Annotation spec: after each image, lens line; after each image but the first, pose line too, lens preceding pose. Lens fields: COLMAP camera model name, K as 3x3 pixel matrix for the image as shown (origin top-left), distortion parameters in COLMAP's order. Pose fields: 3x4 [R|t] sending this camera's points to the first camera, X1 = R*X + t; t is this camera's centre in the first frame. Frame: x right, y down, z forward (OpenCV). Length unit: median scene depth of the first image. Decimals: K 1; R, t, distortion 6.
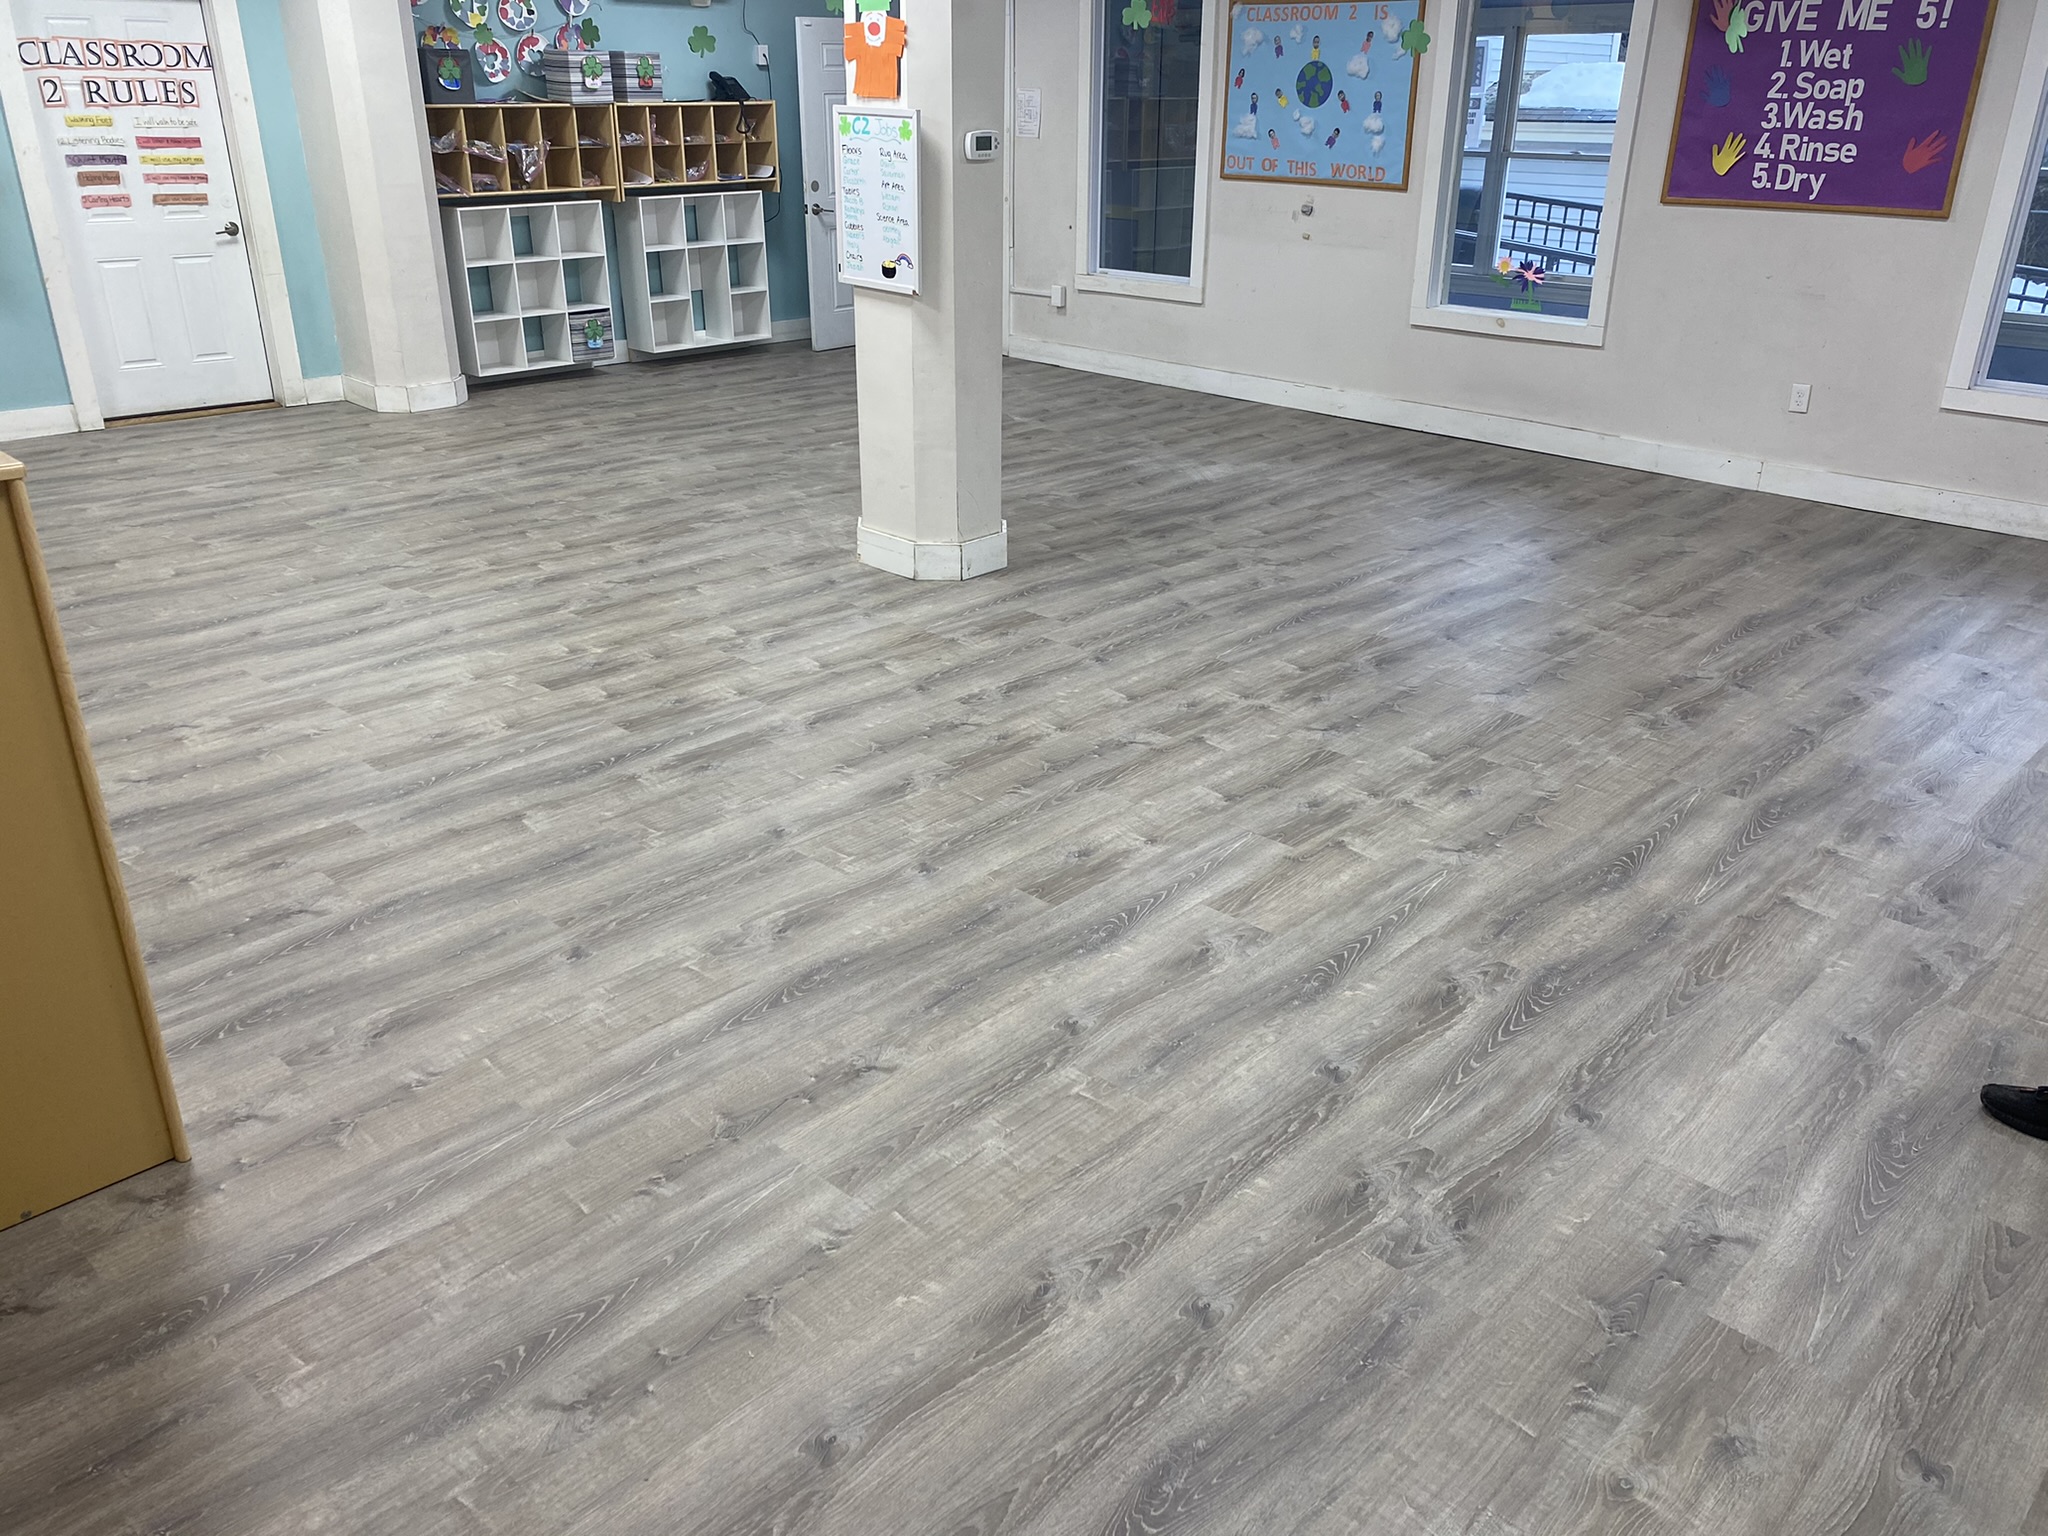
lens RADIAL K [[1543.9, 0, 1031.0], [0, 1543.9, 732.2], [0, 0, 1]] dist [0.005555, -0.003101]
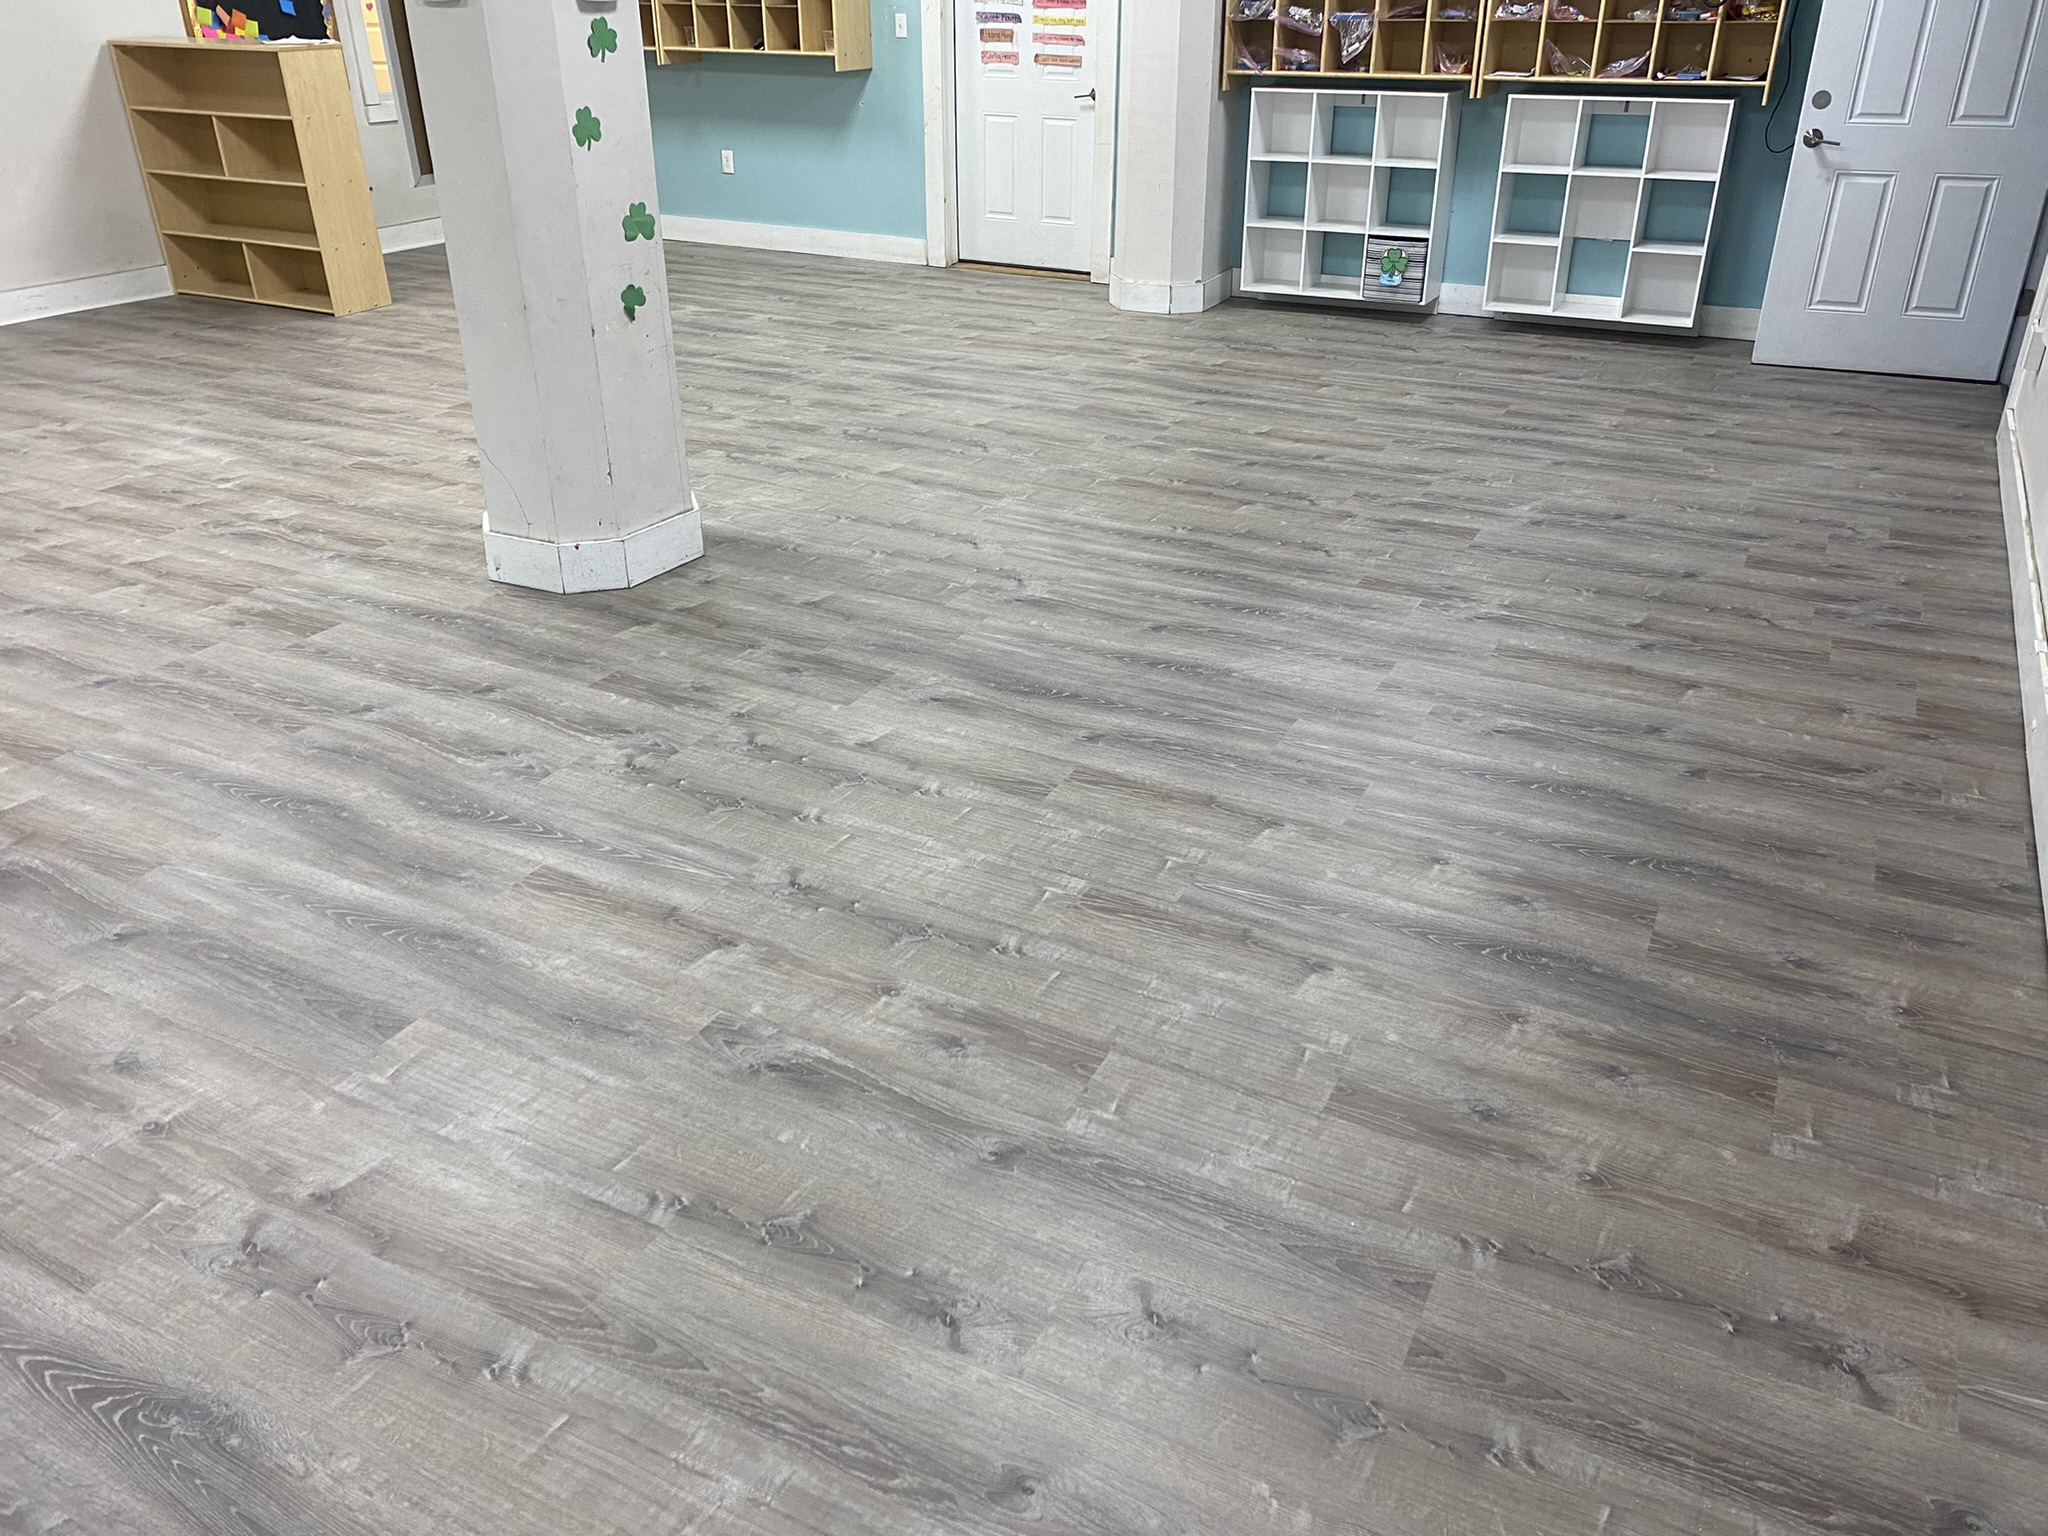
lens RADIAL K [[1543.9, 0, 1031.0], [0, 1543.9, 732.2], [0, 0, 1]] dist [0.005555, -0.003101]
pose [[0.296714, 0.413414, -0.860843, 0.623028], [-0.370654, 0.880624, 0.295157, -0.309695], [0.880100, 0.231498, 0.414527, 0.828117]]
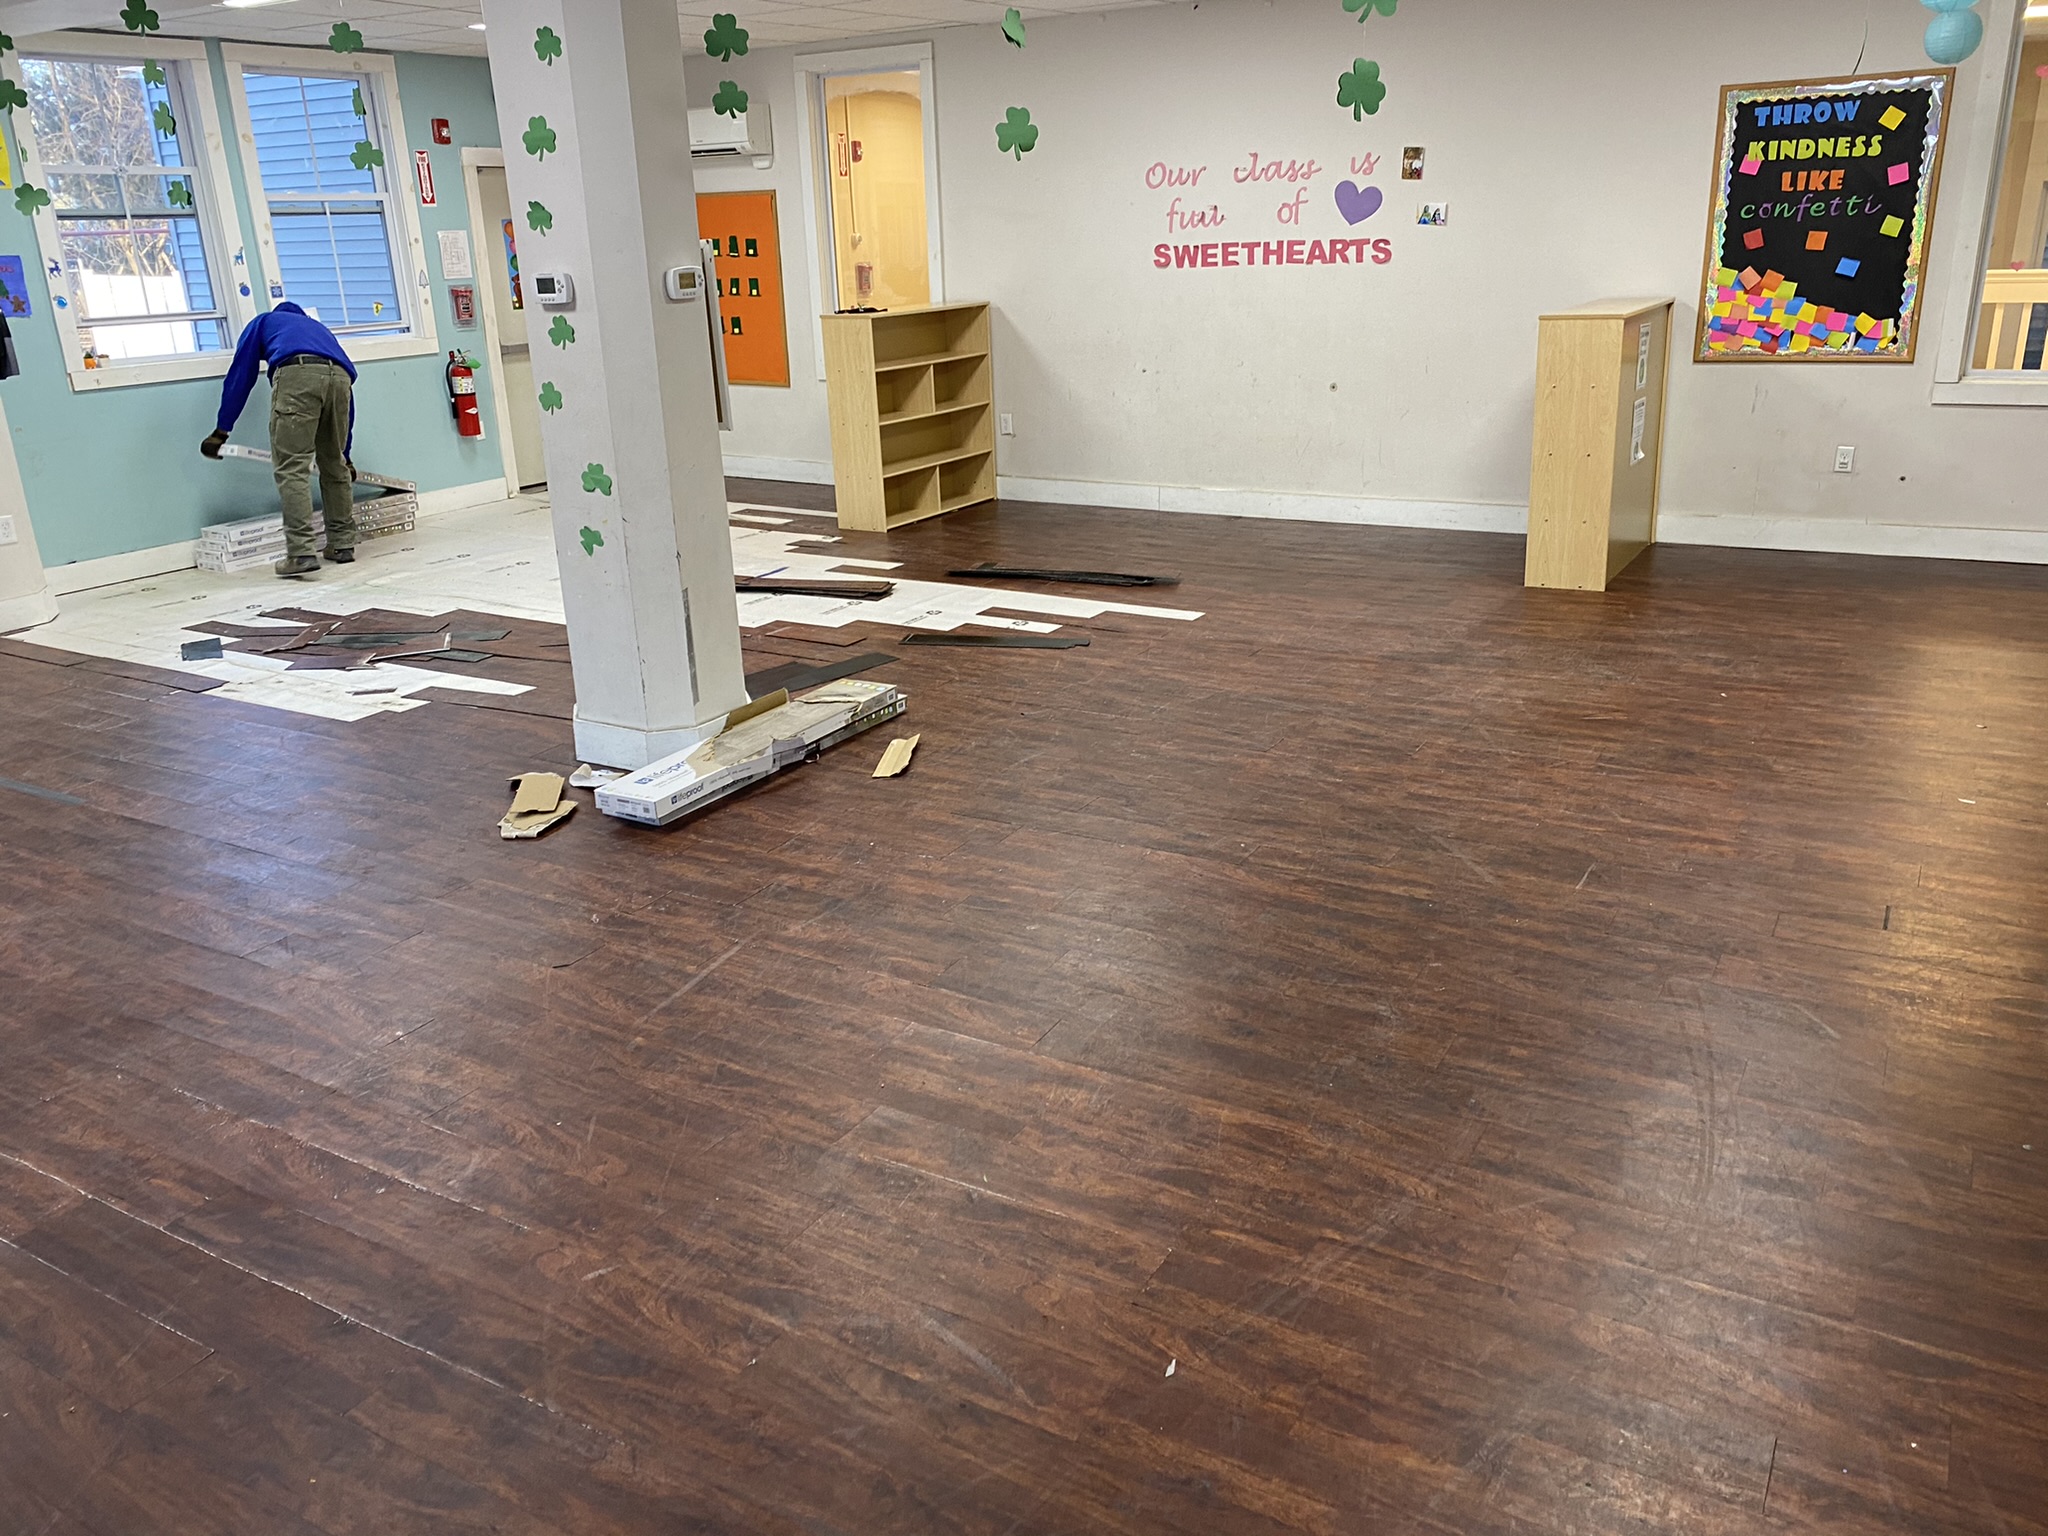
lens RADIAL K [[1551.1, 0, 1044.7], [0, 1551.1, 733.8], [0, 0, 1]] dist [0.041985, -0.005690]
pose [[-0.970253, 0.095904, -0.222285, -0.070767], [-0.070939, 0.765255, 0.639807, -0.642946], [0.231465, 0.636543, -0.735688, 1.567218]]
